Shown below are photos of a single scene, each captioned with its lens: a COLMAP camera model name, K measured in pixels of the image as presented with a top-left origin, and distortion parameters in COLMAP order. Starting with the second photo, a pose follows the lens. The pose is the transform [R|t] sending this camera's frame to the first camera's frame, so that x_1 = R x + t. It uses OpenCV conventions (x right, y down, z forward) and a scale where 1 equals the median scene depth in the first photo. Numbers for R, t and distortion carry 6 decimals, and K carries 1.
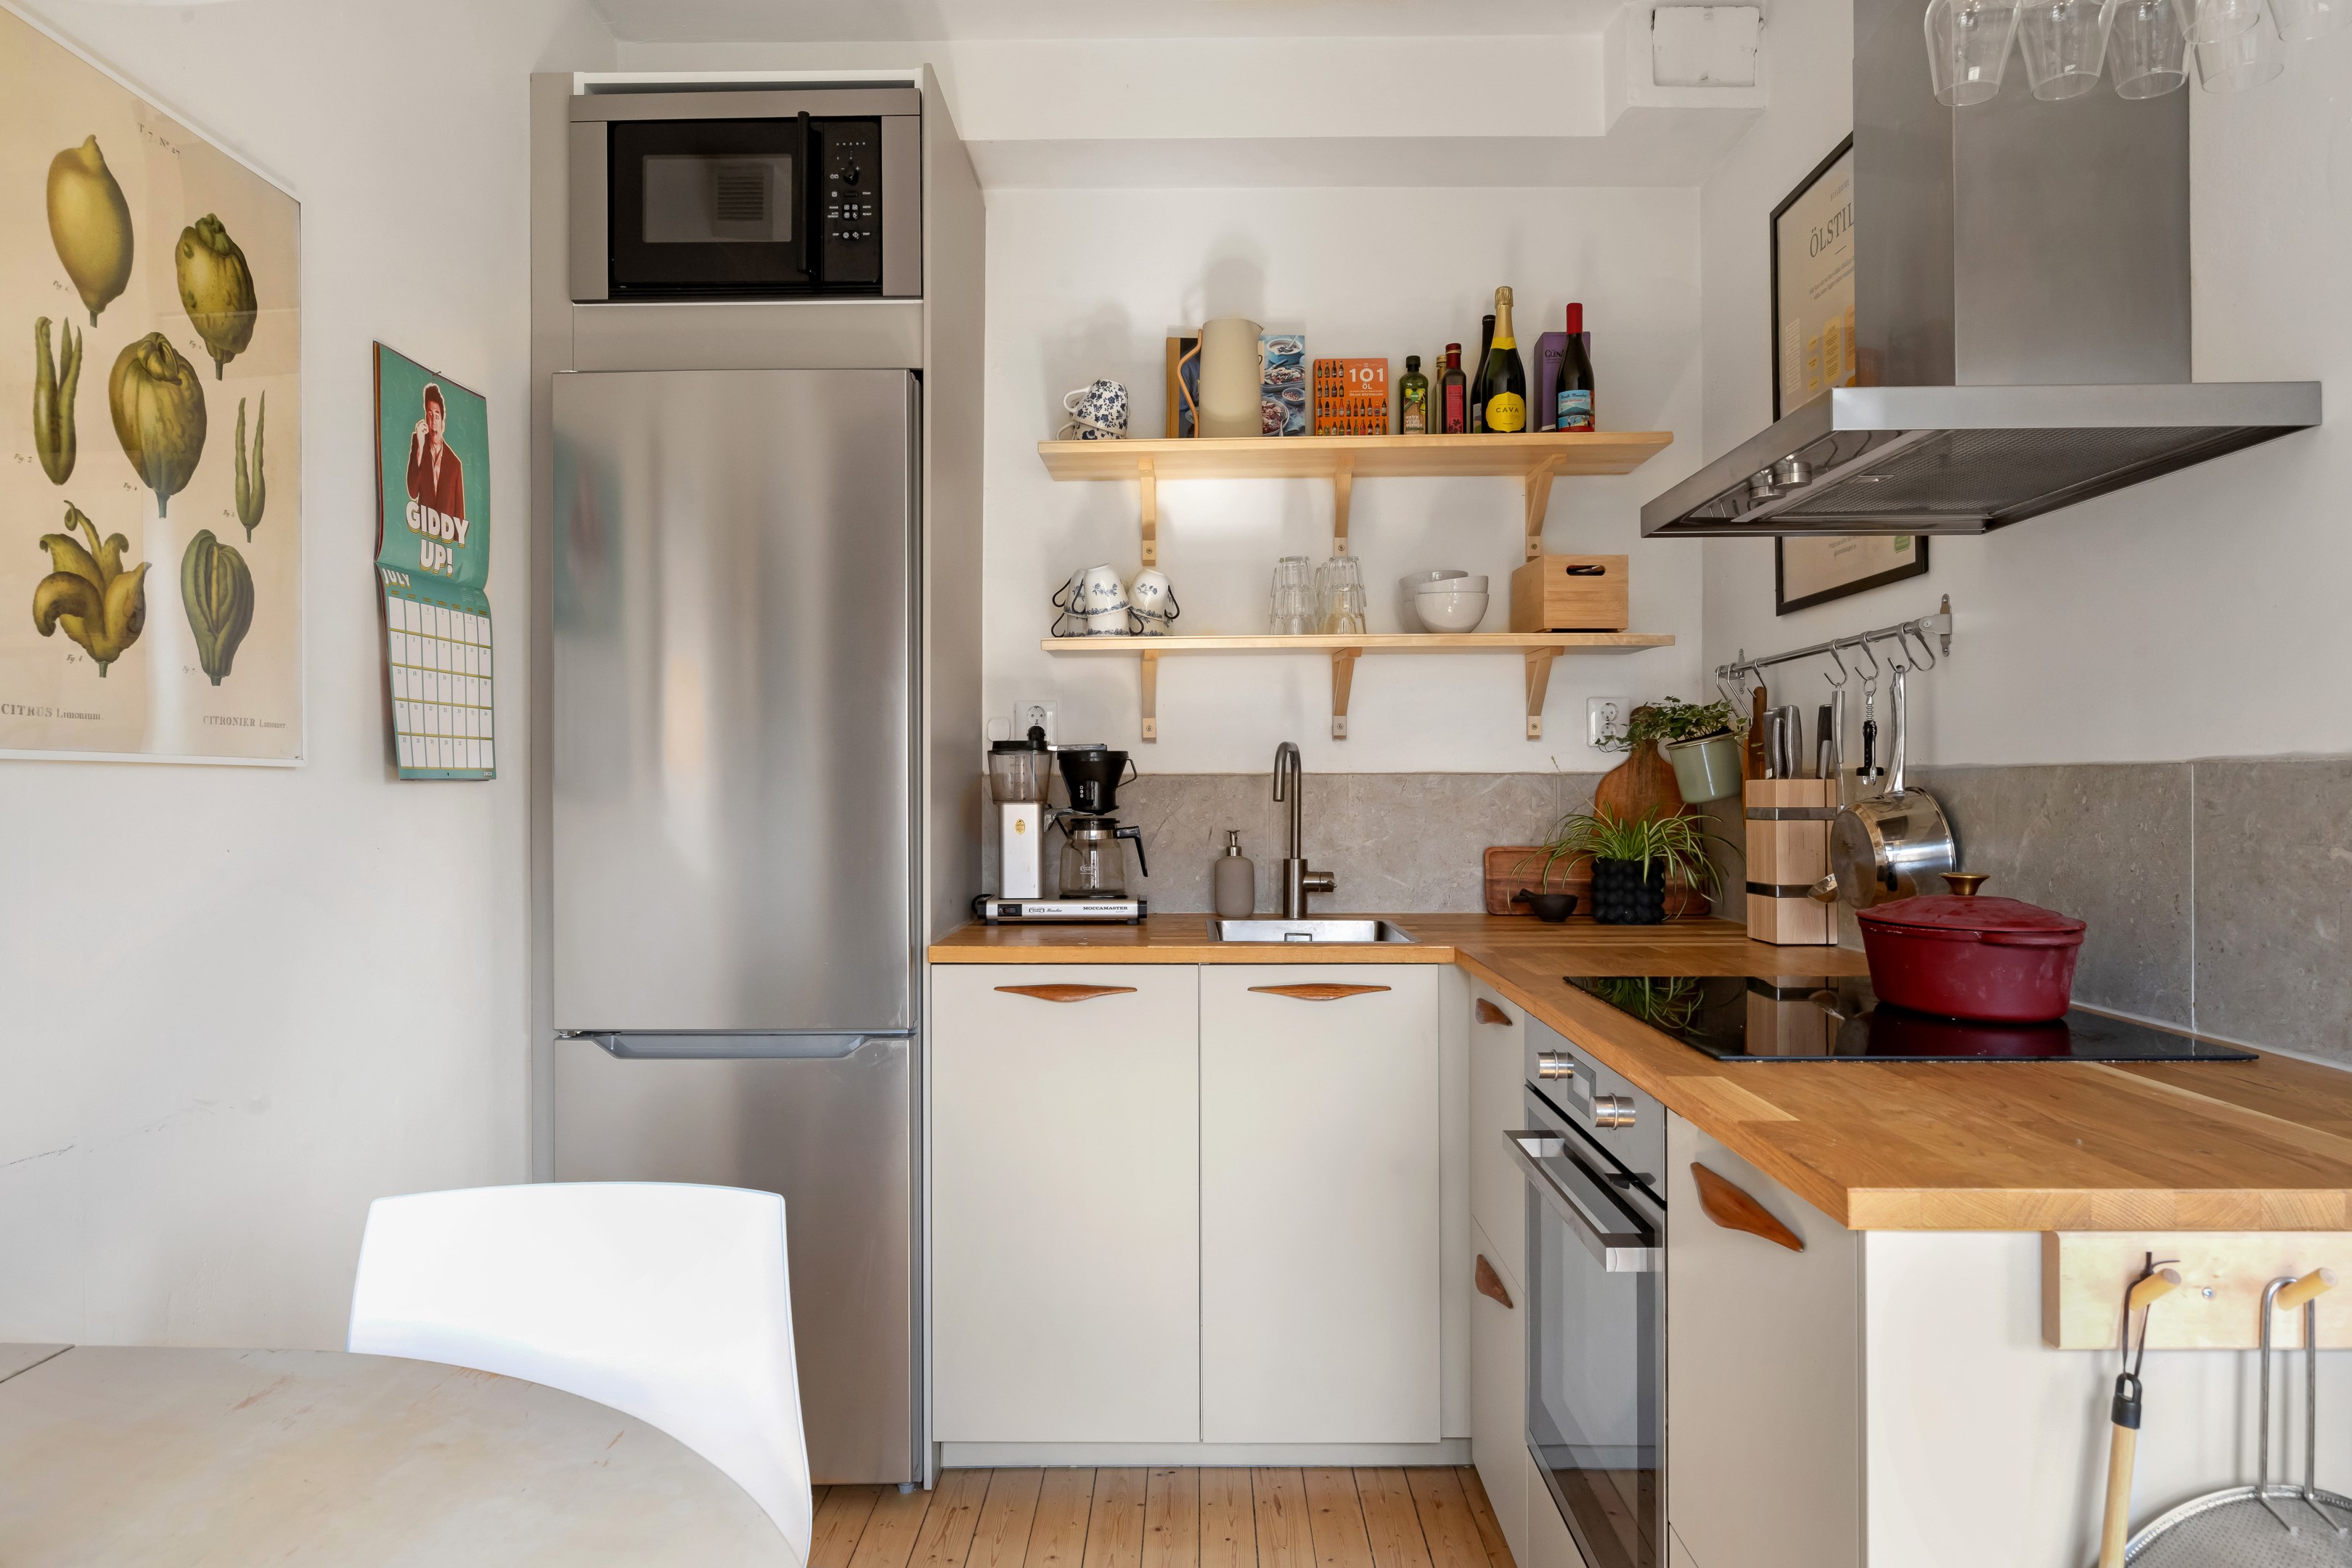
lens RADIAL K [[1433.3, 0, 1172.3], [0, 1433.3, 787.1], [0, 0, 1]] dist [-0.000425, -0.000557]
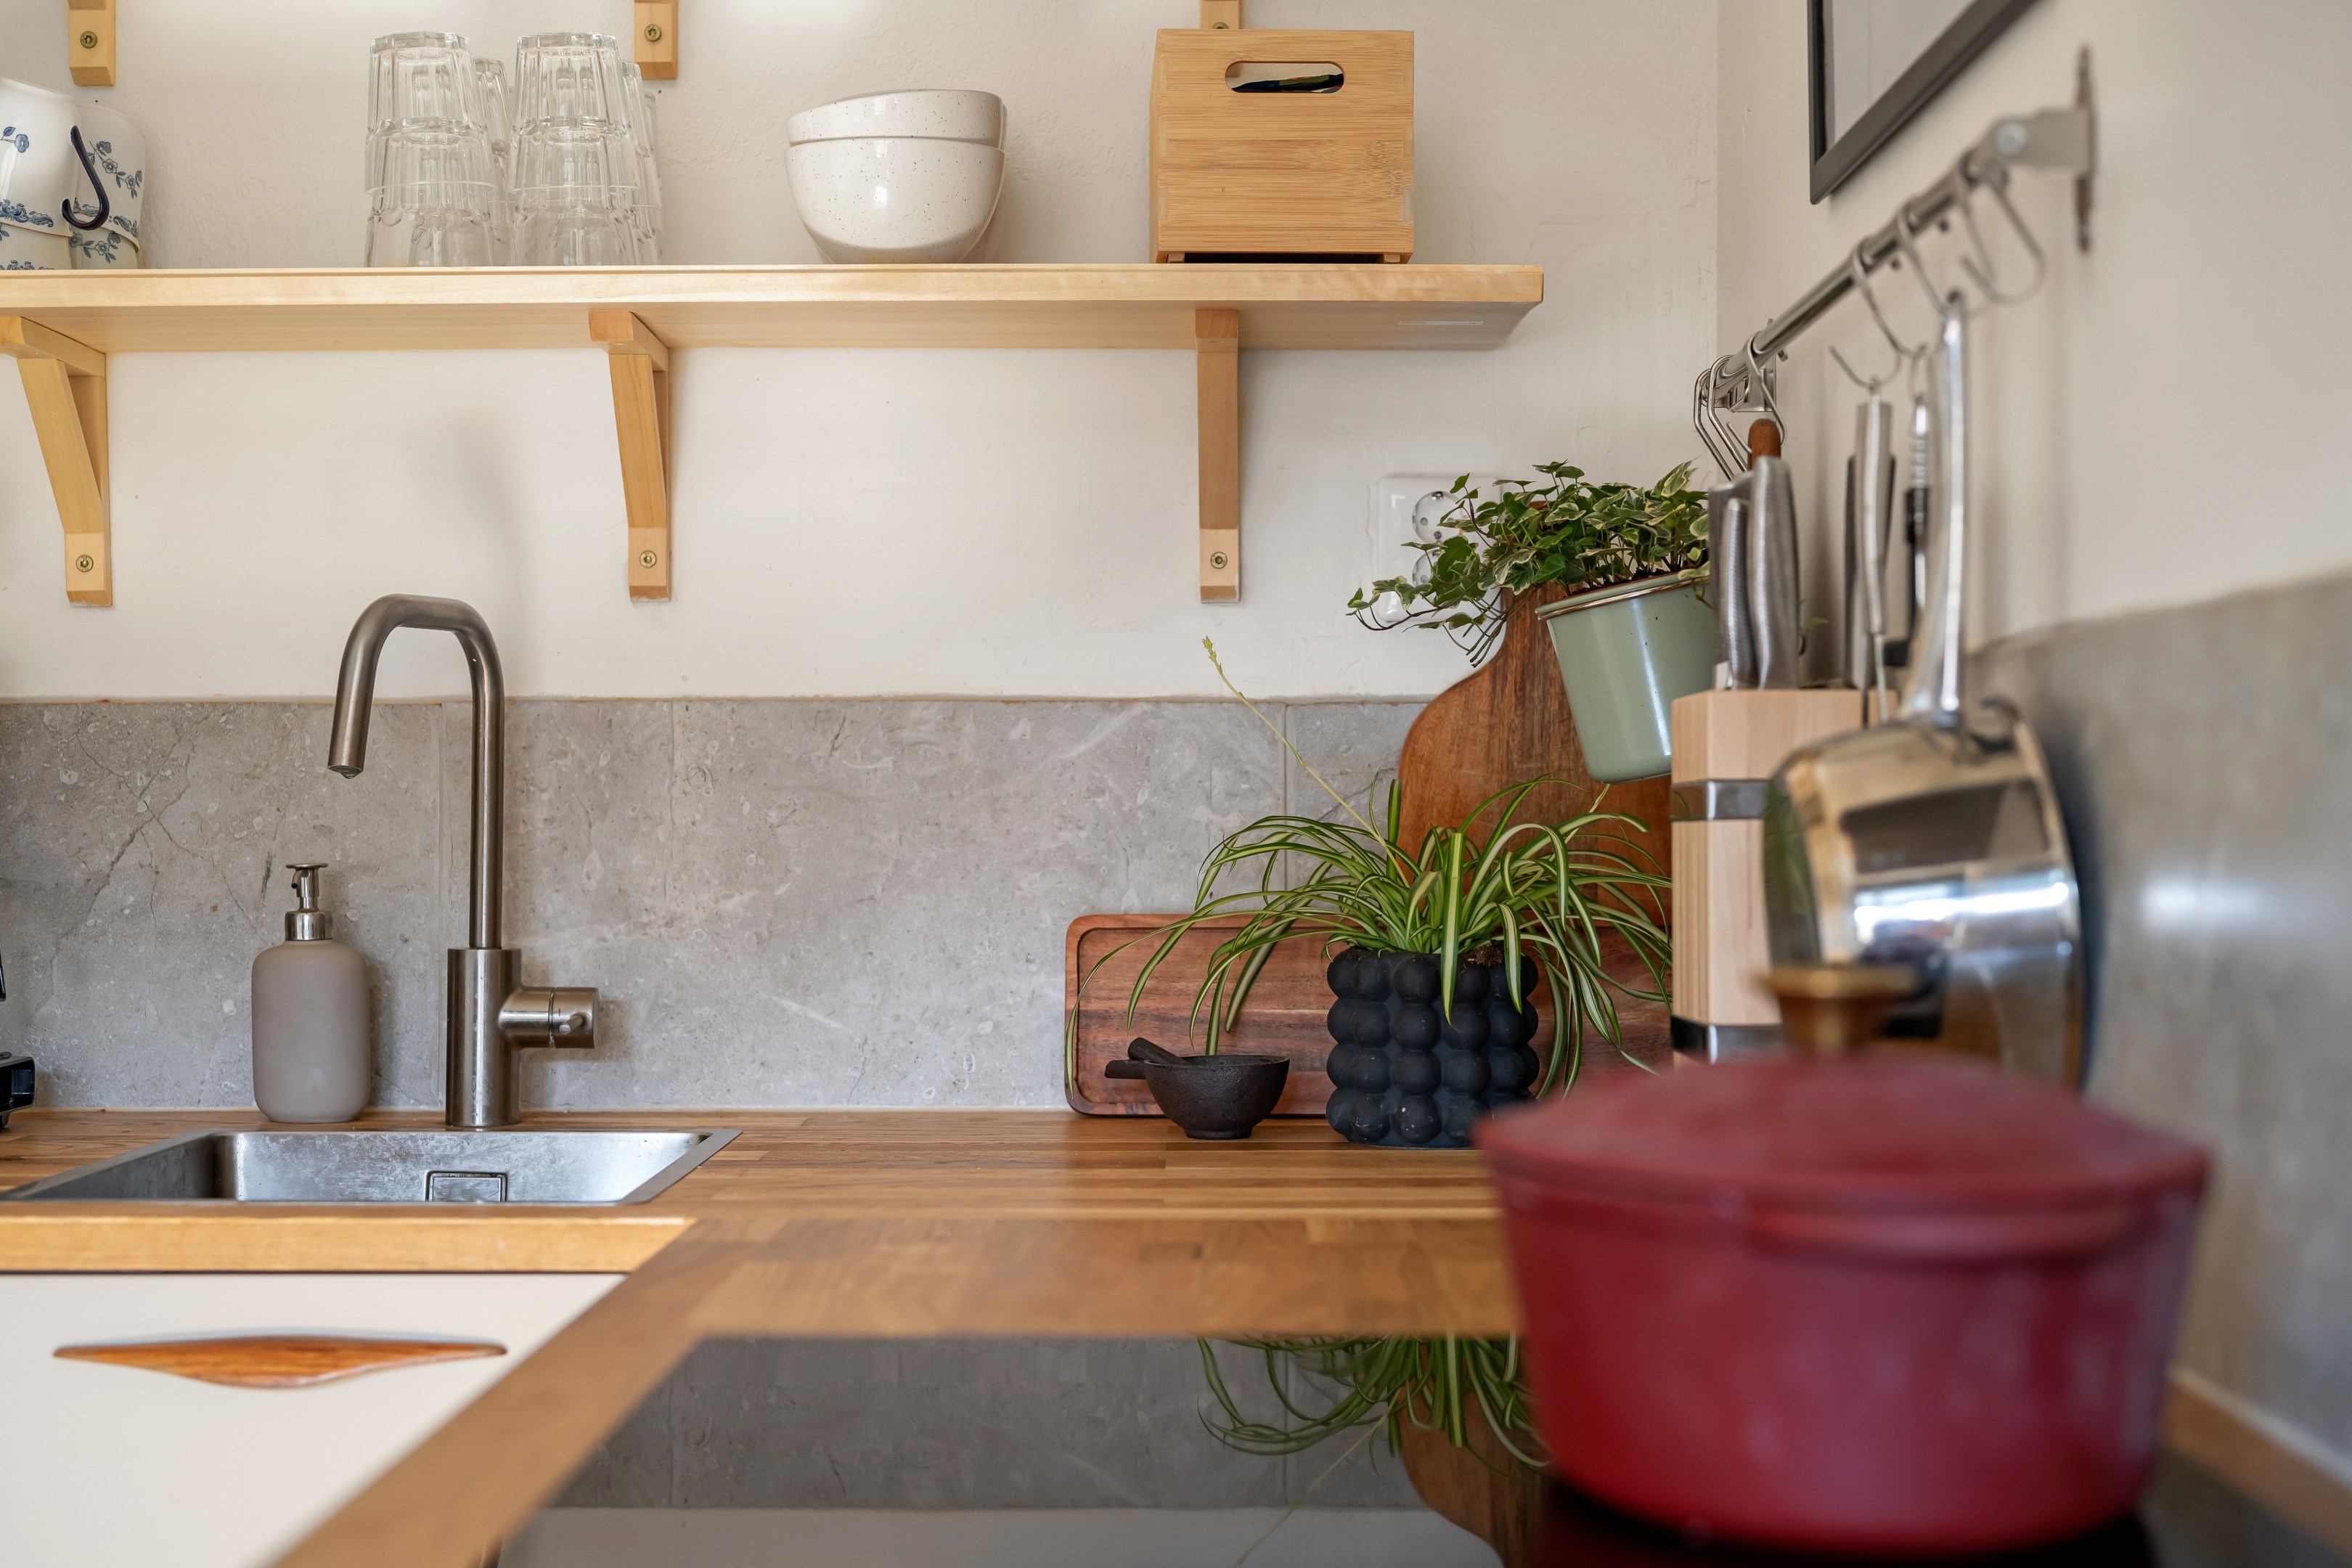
lens RADIAL K [[3358.4, 0, 1177.6], [0, 3358.4, 785.0], [0, 0, 1]] dist [0.003432, 0.000000]
pose [[0.999857, 0.002262, 0.016770, 0.234217], [-0.002147, 0.999974, -0.006854, 0.016633], [-0.016785, 0.006817, 0.999836, 0.210920]]
